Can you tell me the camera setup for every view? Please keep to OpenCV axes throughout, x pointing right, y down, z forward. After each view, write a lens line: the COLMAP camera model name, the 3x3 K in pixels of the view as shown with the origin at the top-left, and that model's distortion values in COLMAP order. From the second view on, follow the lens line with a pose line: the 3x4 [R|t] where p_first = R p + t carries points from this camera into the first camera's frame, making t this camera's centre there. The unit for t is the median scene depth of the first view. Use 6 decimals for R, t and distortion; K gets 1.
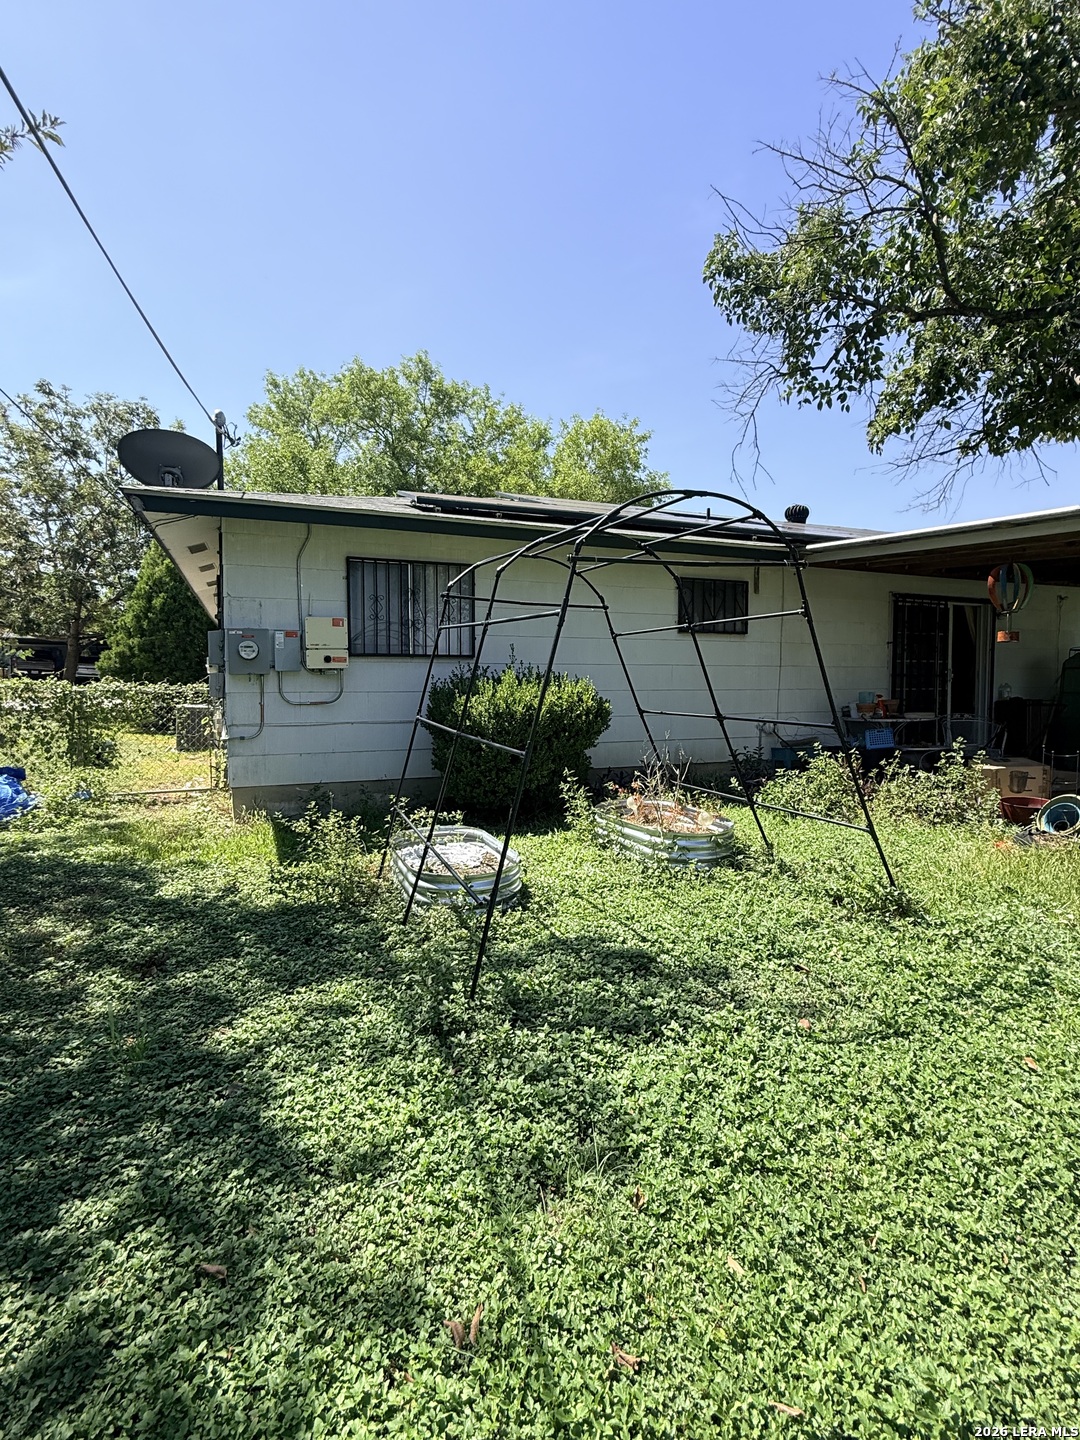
lens RADIAL K [[699.1, 0, 540.0], [0, 699.1, 720.0], [0, 0, 1]] dist [0.000981, 0.000103]
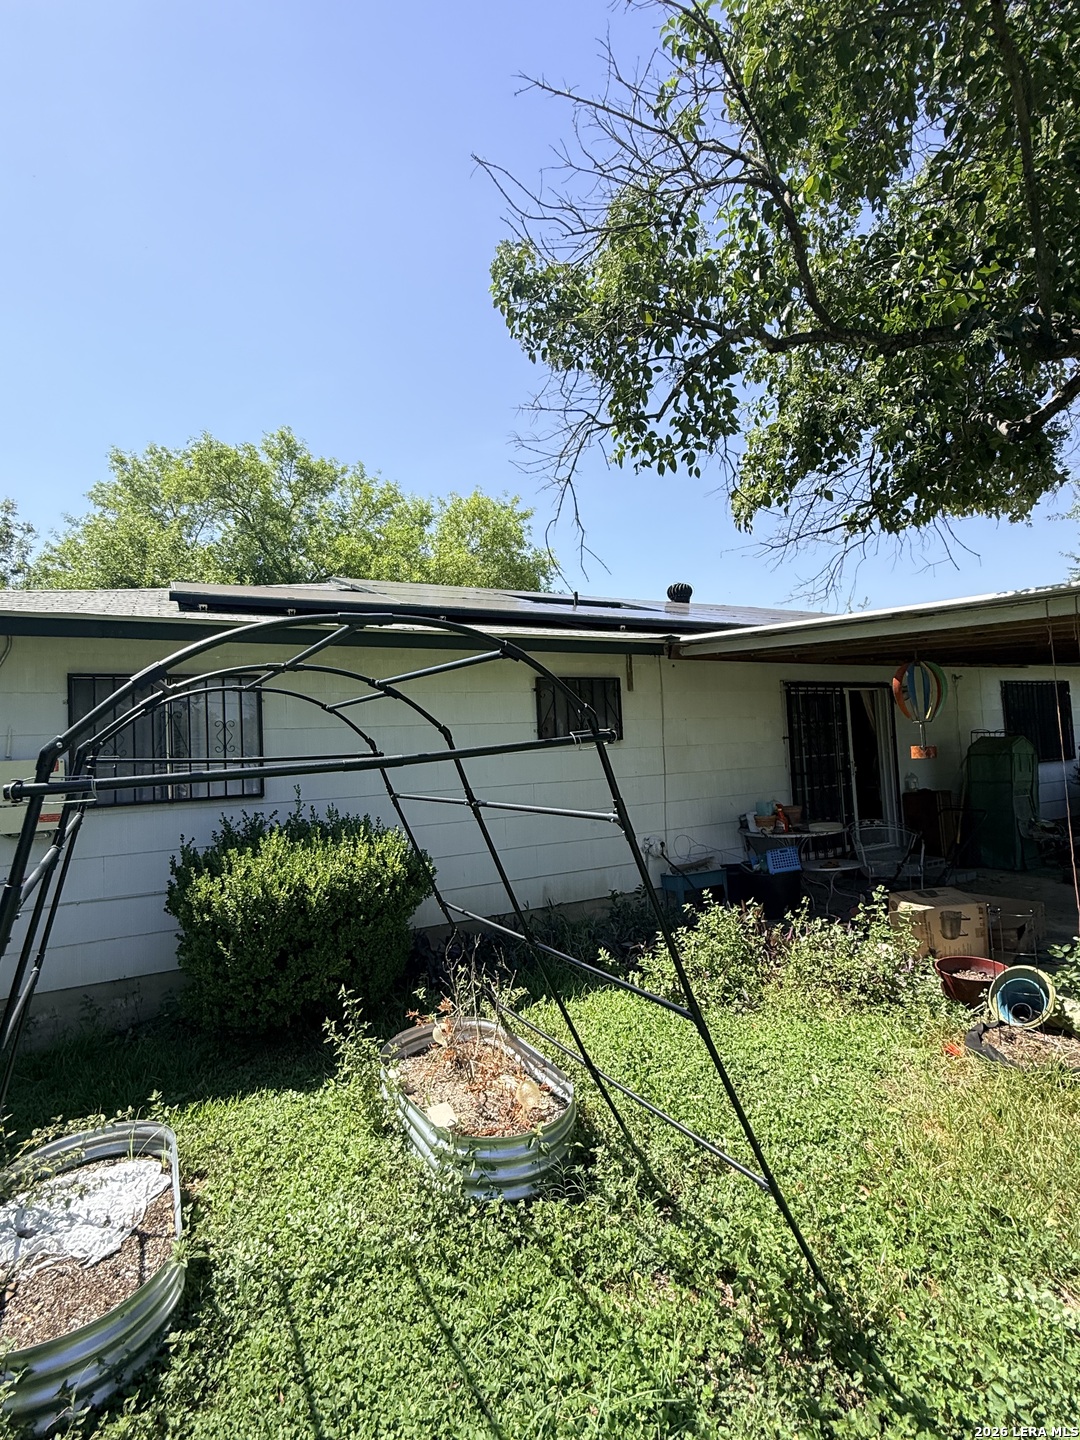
lens RADIAL K [[699.1, 0, 540.0], [0, 699.1, 720.0], [0, 0, 1]] dist [0.000981, 0.000103]
pose [[0.992079, -0.041539, 0.118549, 0.166898], [0.053122, 0.993935, -0.096282, -0.119067], [-0.113830, 0.101817, 0.988269, 0.302166]]
